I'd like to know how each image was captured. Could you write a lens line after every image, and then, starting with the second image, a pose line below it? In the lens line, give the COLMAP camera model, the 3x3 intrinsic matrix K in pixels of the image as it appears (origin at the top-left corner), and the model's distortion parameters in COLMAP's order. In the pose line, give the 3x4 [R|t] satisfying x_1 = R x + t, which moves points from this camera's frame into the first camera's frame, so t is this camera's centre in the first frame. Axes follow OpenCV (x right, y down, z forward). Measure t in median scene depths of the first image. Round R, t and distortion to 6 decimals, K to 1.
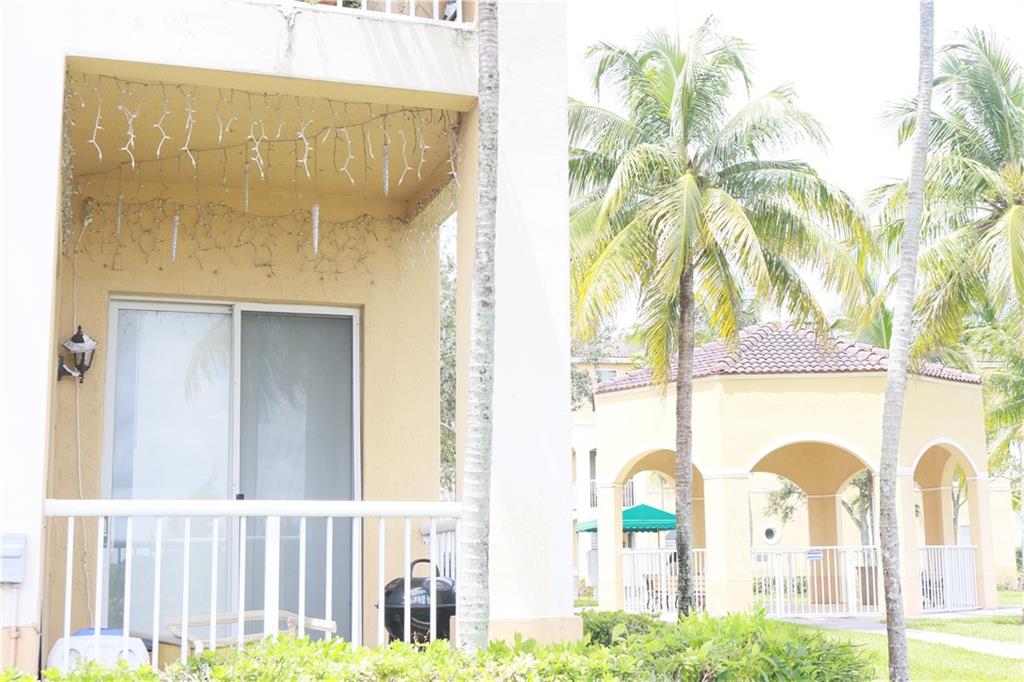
lens RADIAL K [[1316.0, 0, 510.5], [0, 1316.0, 350.6], [0, 0, 1]] dist [-0.060084, 0.000000]
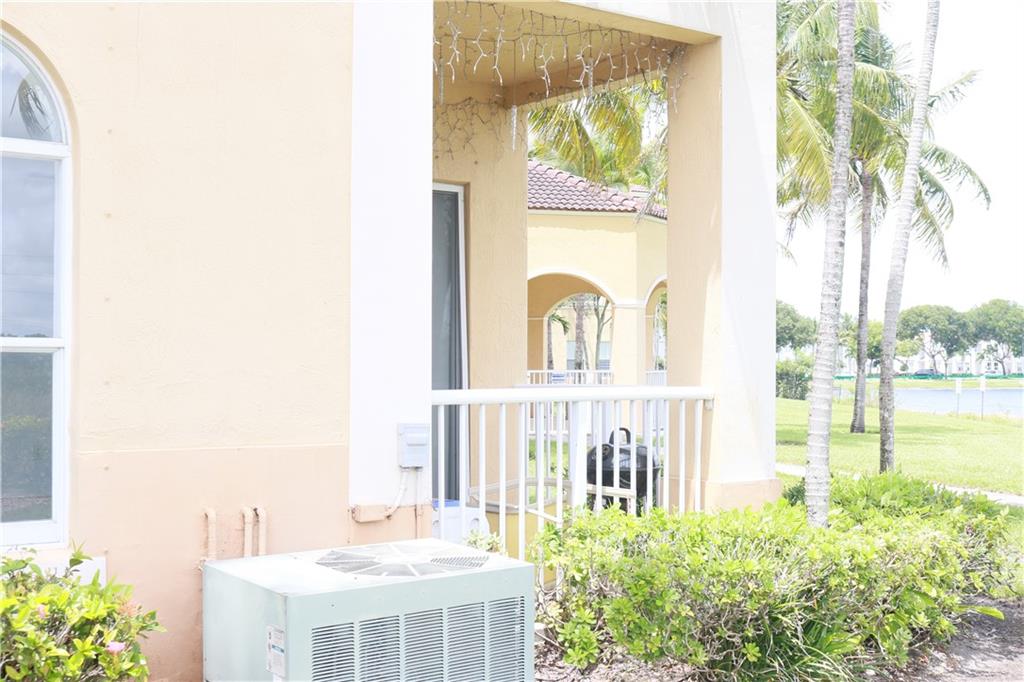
lens RADIAL K [[1316.0, 0, 515.9], [0, 1316.0, 335.1], [0, 0, 1]] dist [-0.060084, 0.000000]
pose [[0.946173, 0.020308, 0.323025, -0.421717], [-0.065904, 0.989209, 0.130850, -0.055060], [-0.316882, -0.145096, 0.937301, -0.043165]]
